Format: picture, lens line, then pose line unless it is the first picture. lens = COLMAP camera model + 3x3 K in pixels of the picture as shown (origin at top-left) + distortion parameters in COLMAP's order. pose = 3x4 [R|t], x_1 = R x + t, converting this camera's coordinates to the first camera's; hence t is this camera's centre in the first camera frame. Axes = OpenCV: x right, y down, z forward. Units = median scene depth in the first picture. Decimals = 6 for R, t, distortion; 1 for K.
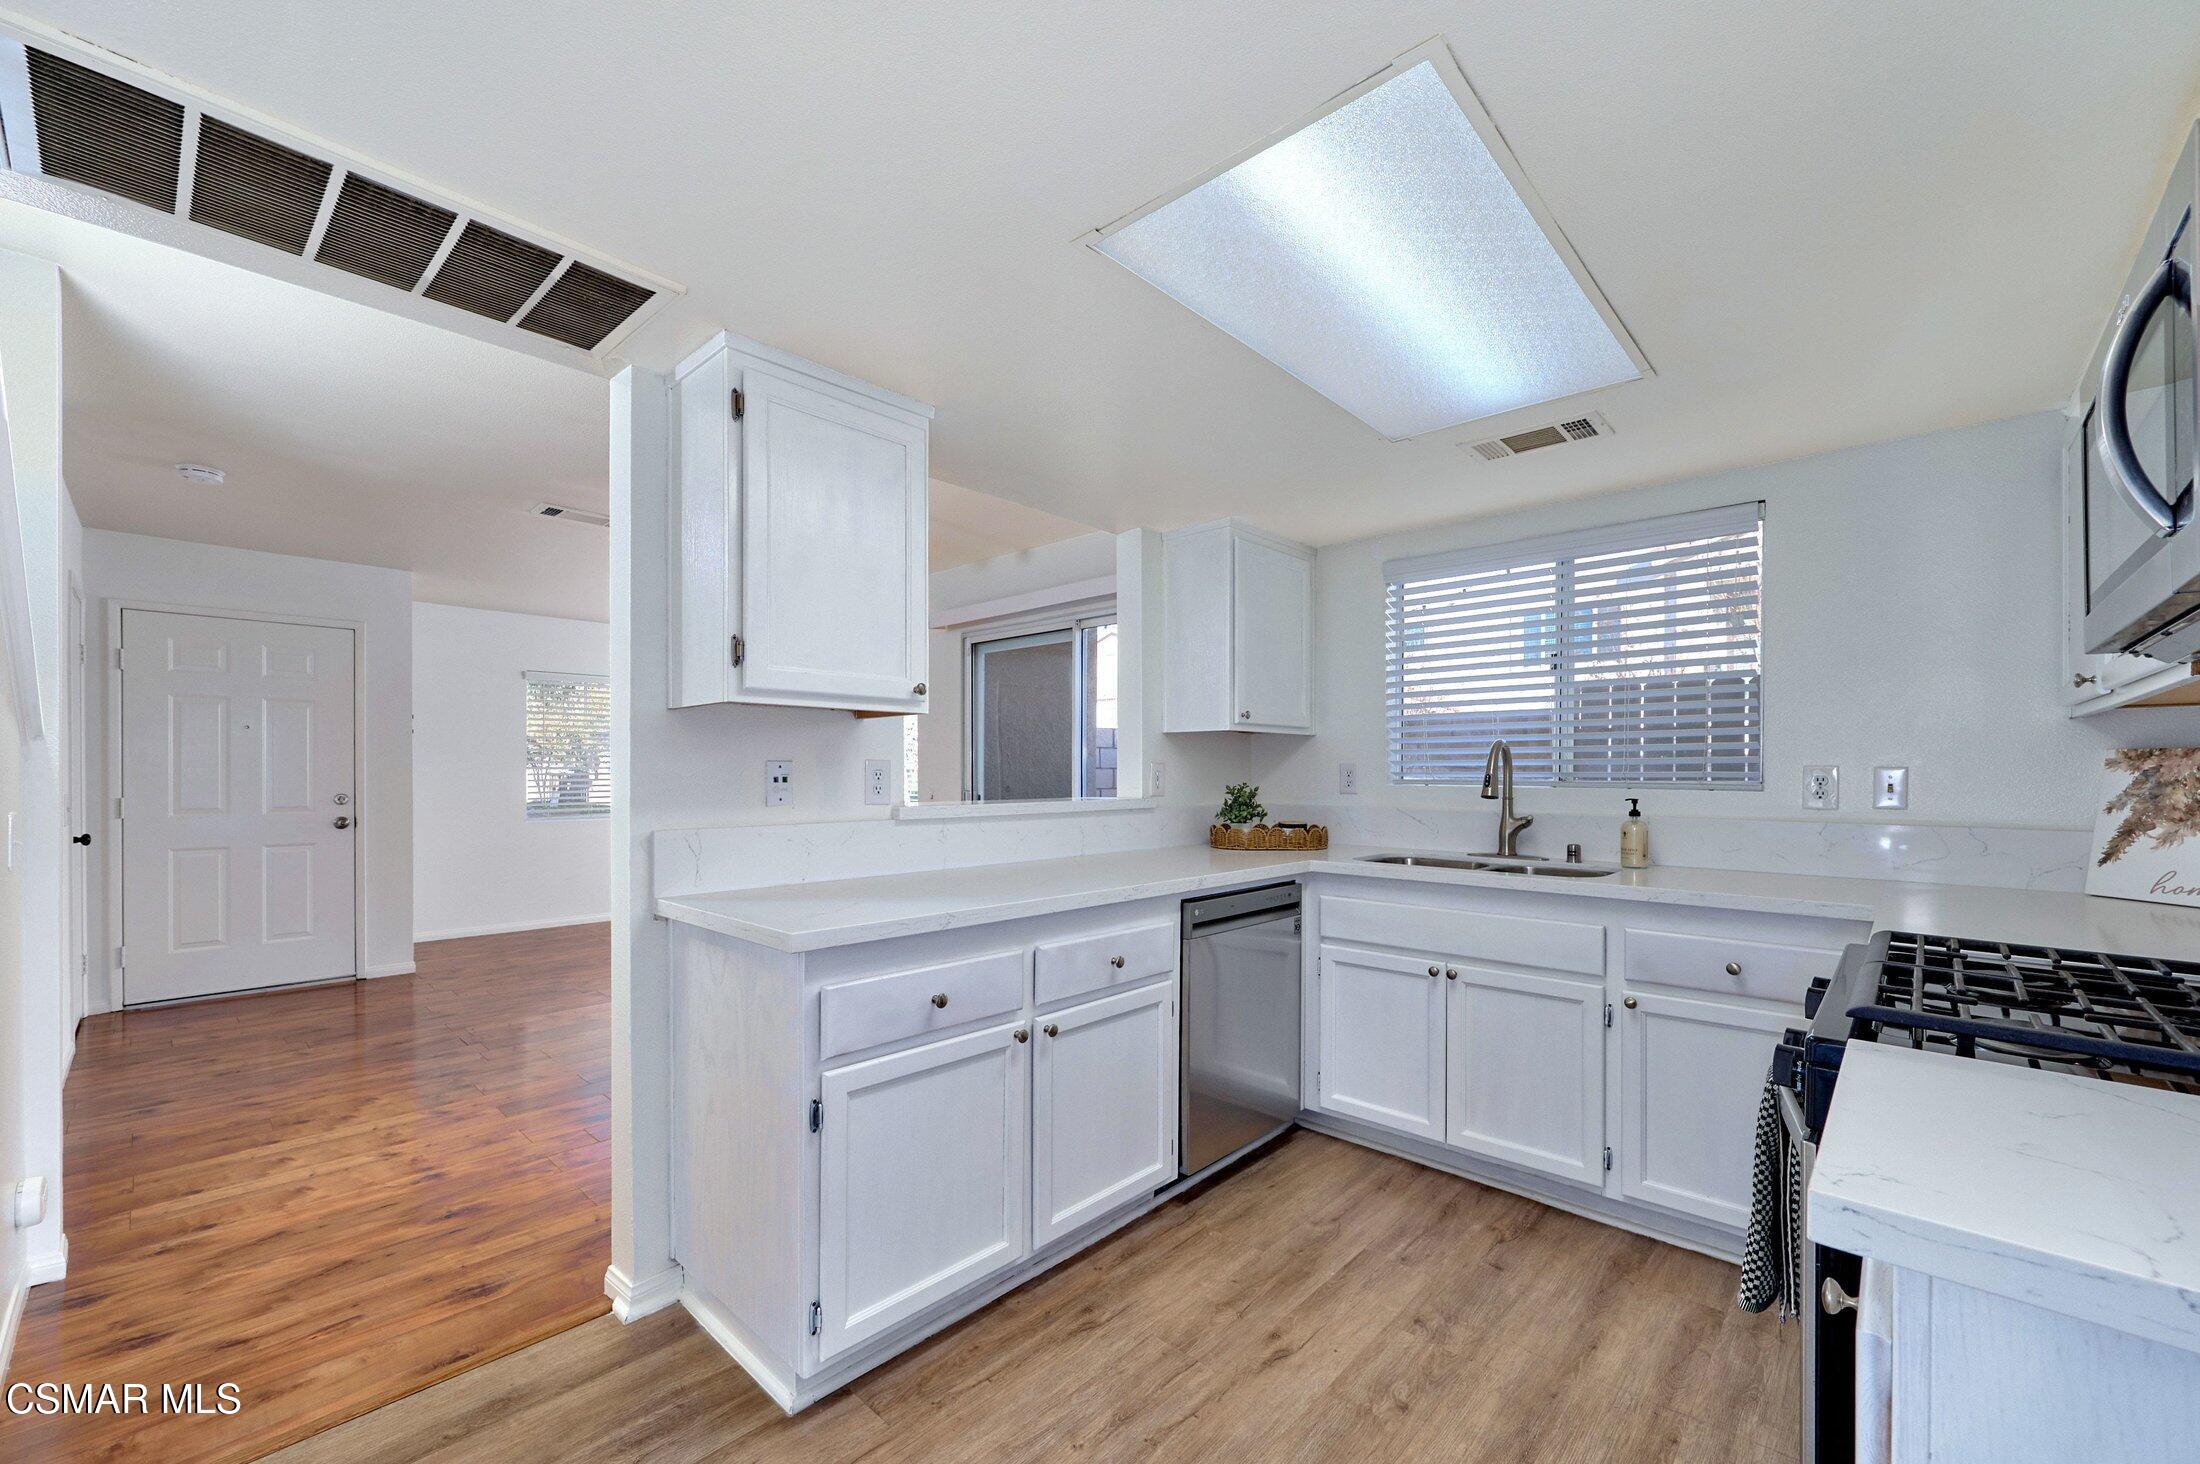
lens RADIAL K [[873.4, 0, 1101.4], [0, 873.4, 774.7], [0, 0, 1]] dist [0.000395, 0.000658]
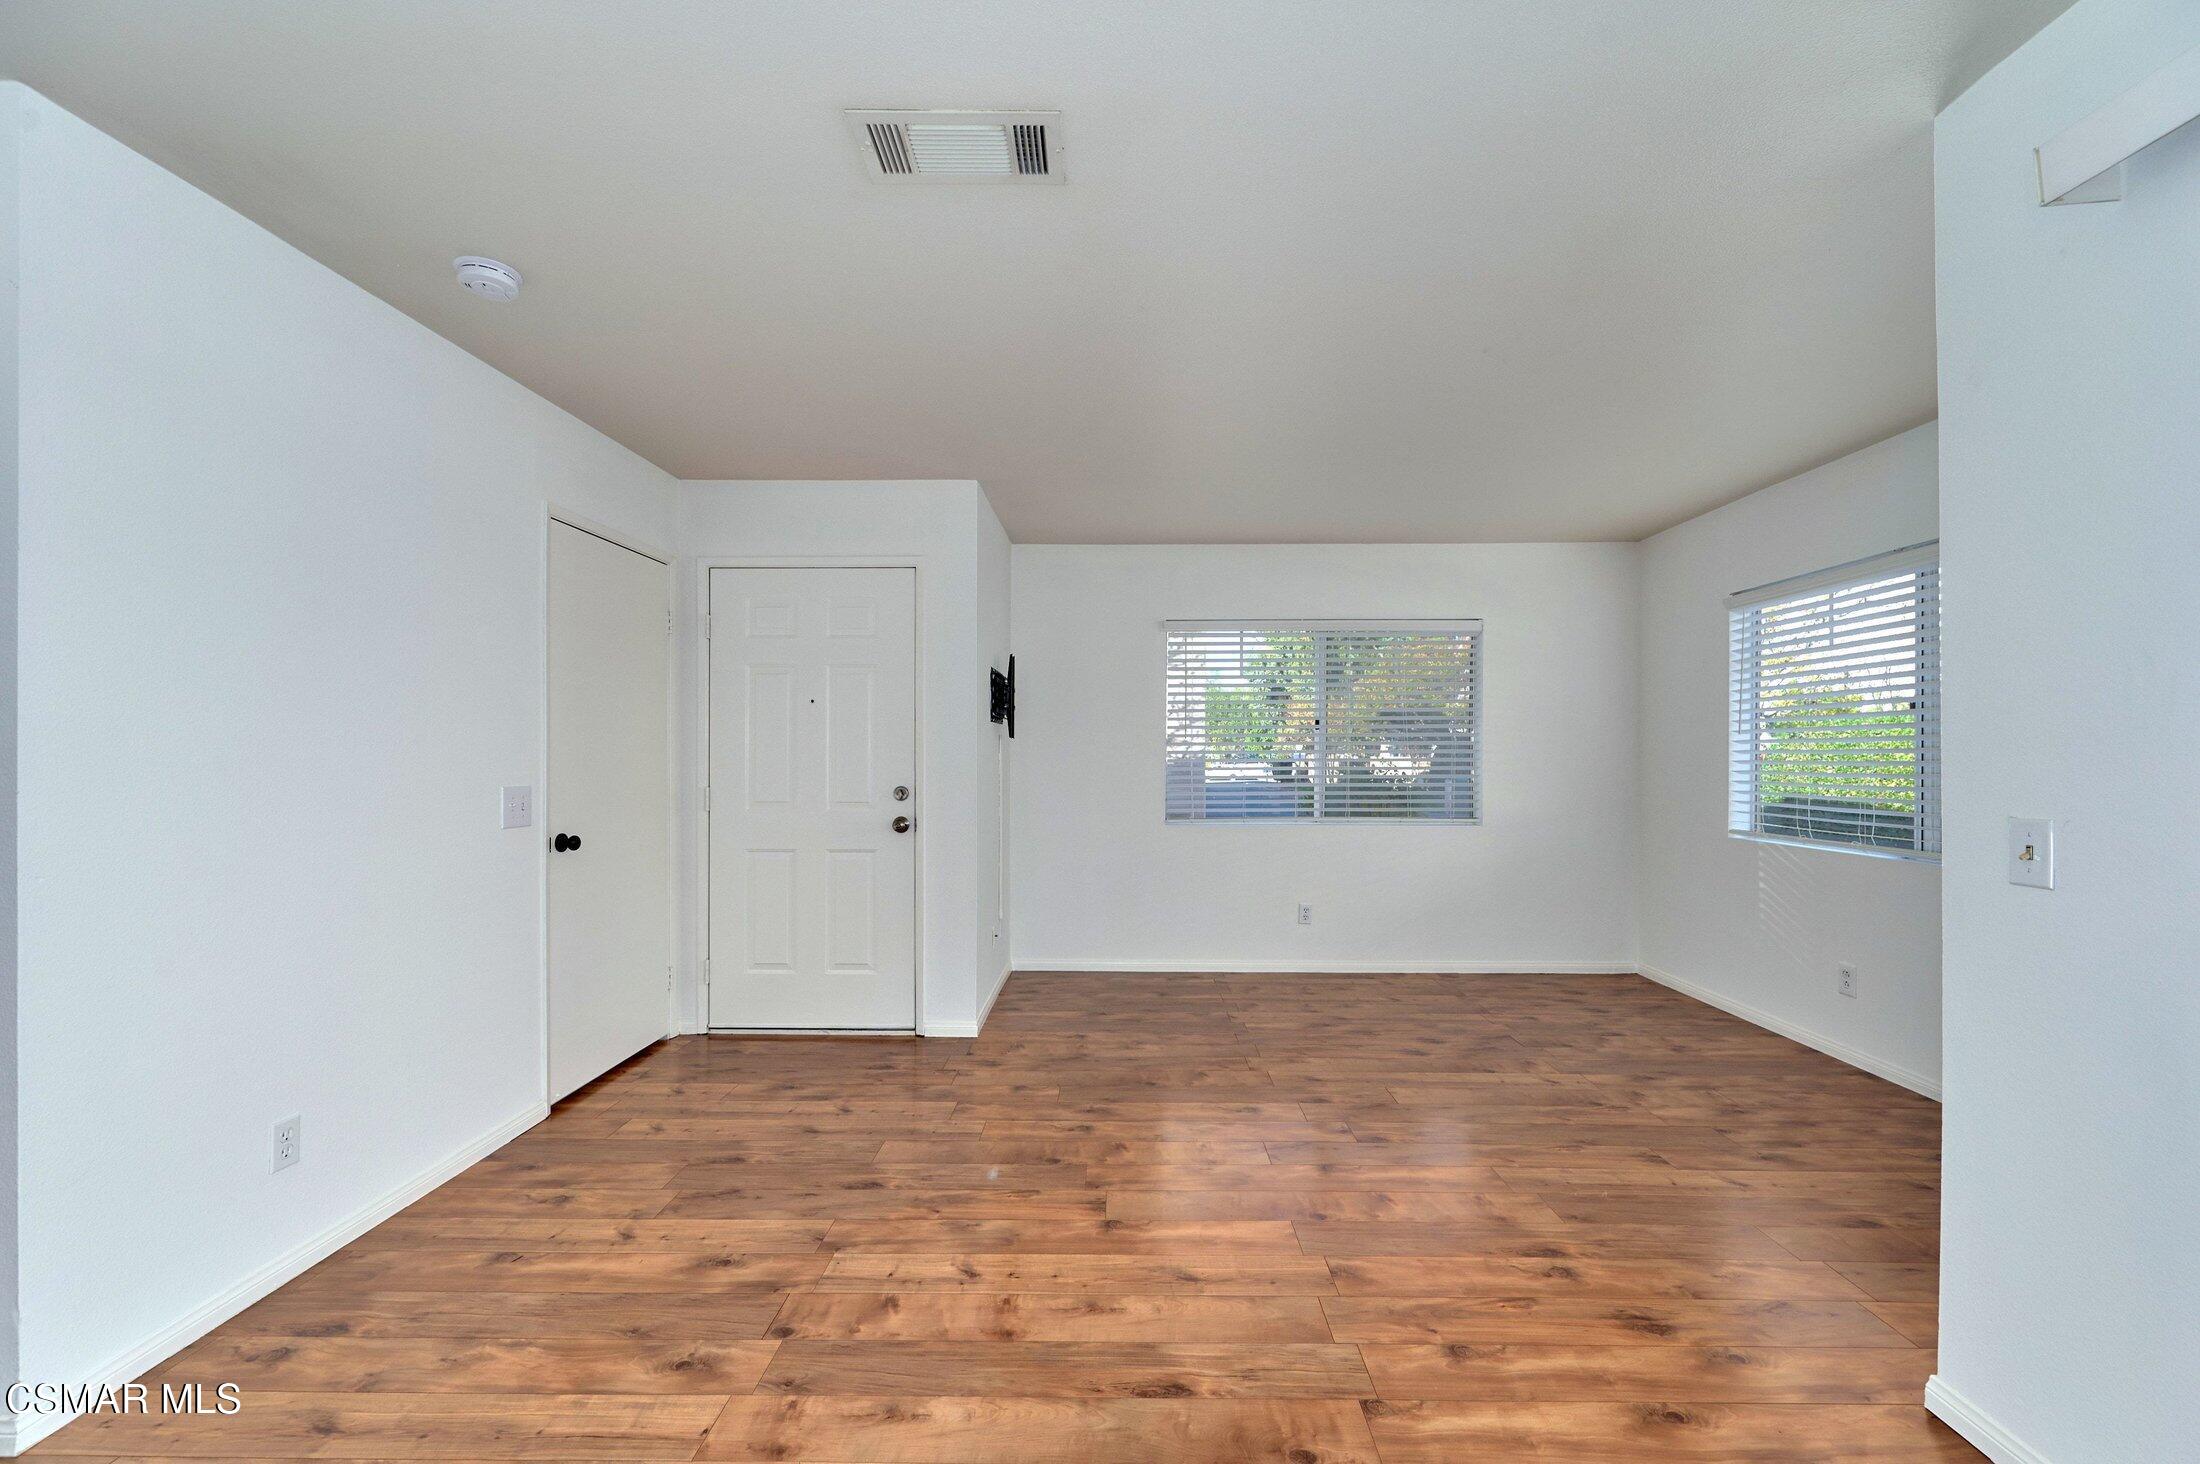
lens RADIAL K [[873.4, 0, 1110.3], [0, 873.4, 746.0], [0, 0, 1]] dist [0.000395, 0.000658]
pose [[0.664572, -0.007717, -0.747184, -0.386927], [-0.002814, 0.999914, -0.012831, -0.004696], [0.747219, 0.010630, 0.664493, 1.283560]]
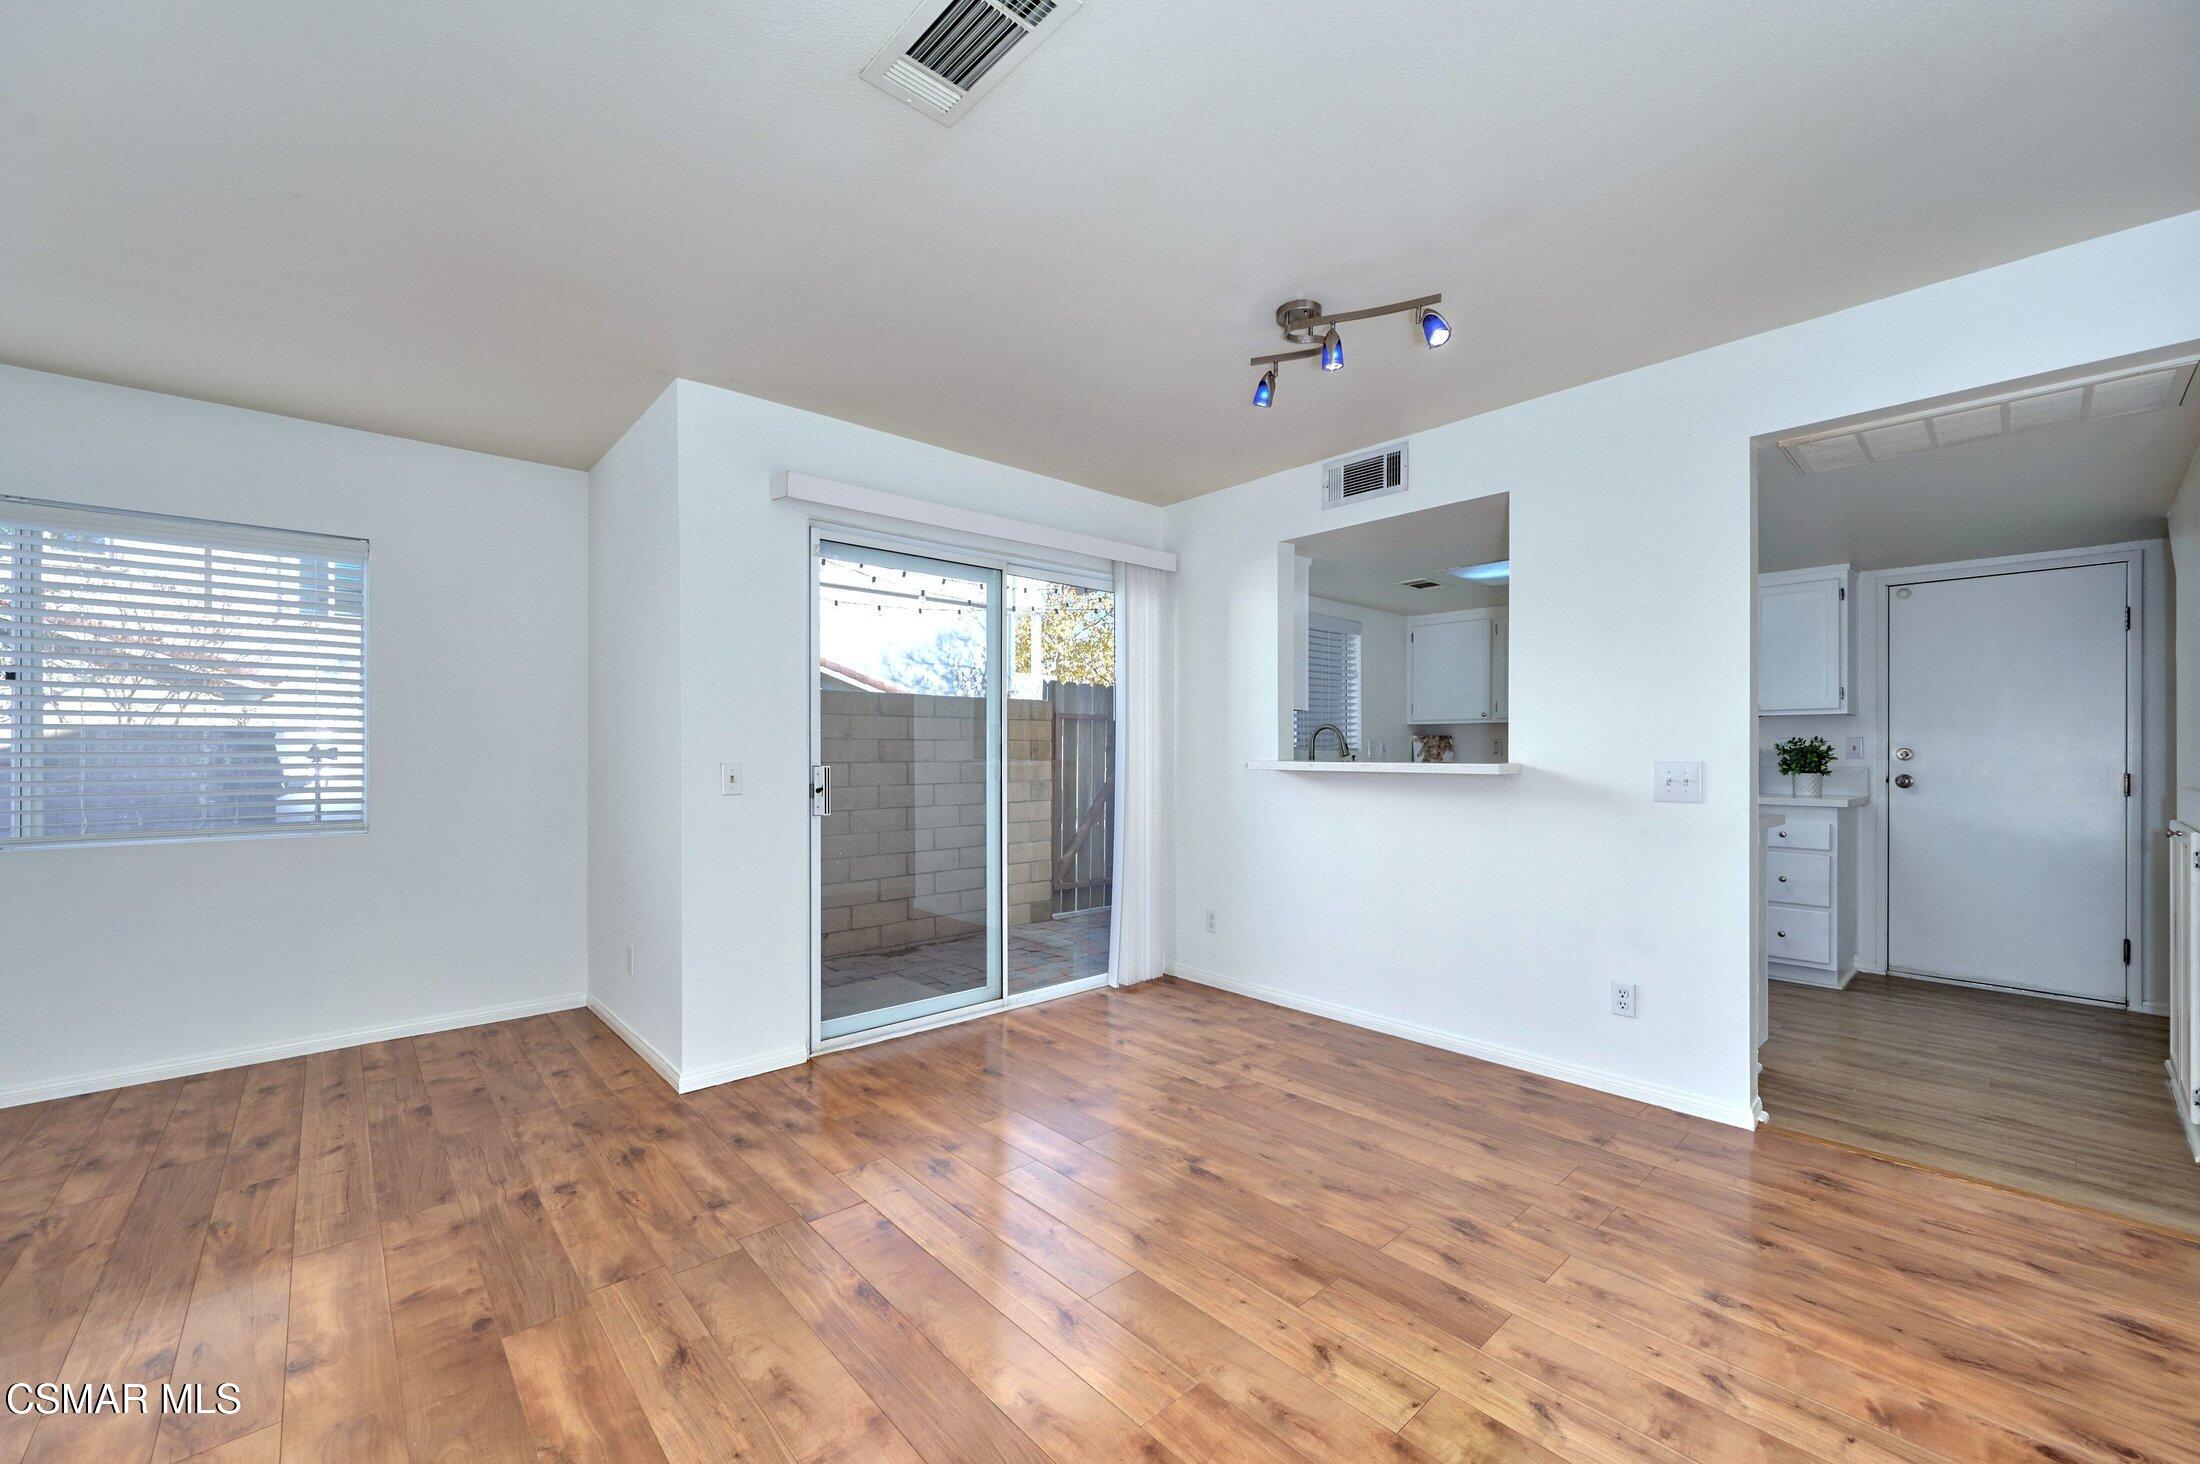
lens RADIAL K [[873.4, 0, 1108.8], [0, 873.4, 750.1], [0, 0, 1]] dist [0.000395, 0.000658]
pose [[0.081890, 0.002657, 0.996638, -1.578142], [0.003880, 0.999988, -0.002985, 0.020692], [-0.996634, 0.004111, 0.081879, 1.499693]]
